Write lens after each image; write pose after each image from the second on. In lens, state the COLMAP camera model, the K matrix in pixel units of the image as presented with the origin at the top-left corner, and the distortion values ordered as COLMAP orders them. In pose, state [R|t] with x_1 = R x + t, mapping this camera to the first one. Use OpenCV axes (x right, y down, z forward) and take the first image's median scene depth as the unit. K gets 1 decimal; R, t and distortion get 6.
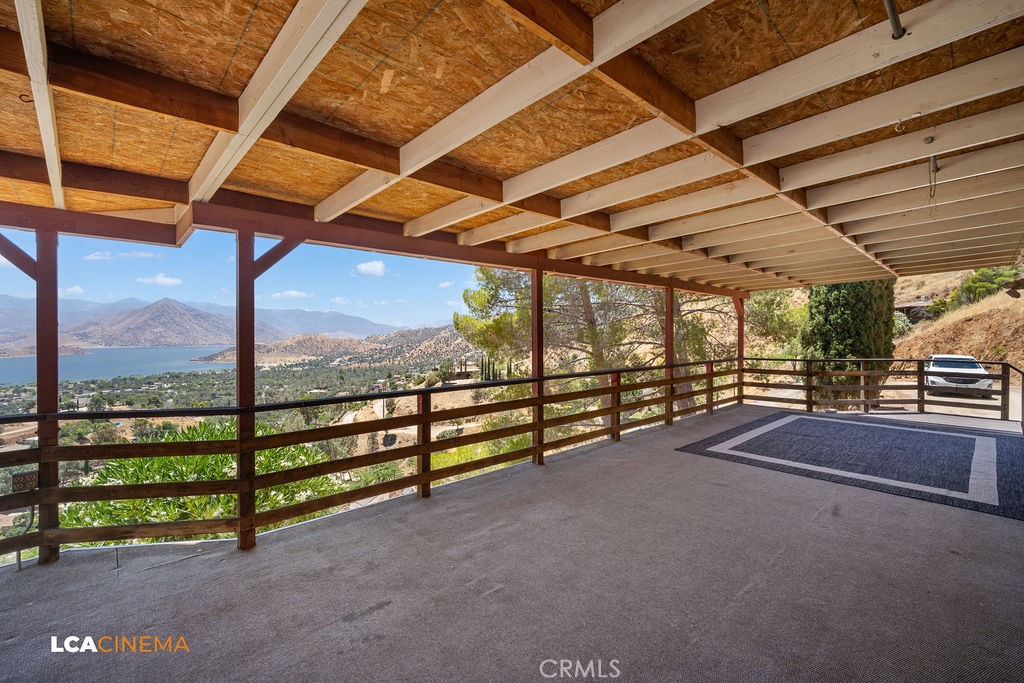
lens RADIAL K [[446.7, 0, 512.5], [0, 446.7, 334.4], [0, 0, 1]] dist [-0.013865, 0.000354]
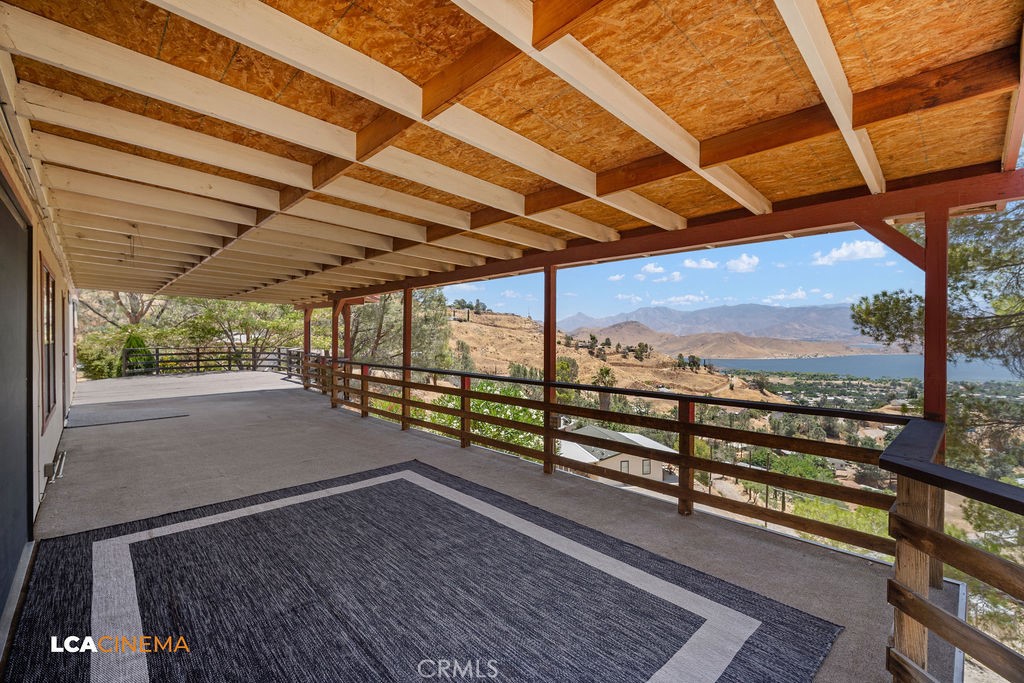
lens RADIAL K [[445.8, 0, 512.0], [0, 445.8, 341.5], [0, 0, 1]] dist [-0.010168, -0.000235]
pose [[0.003508, 0.018089, -0.999830, 1.513596], [-0.001268, 0.999836, 0.018085, -0.008750], [0.999993, 0.001204, 0.003530, 1.398895]]
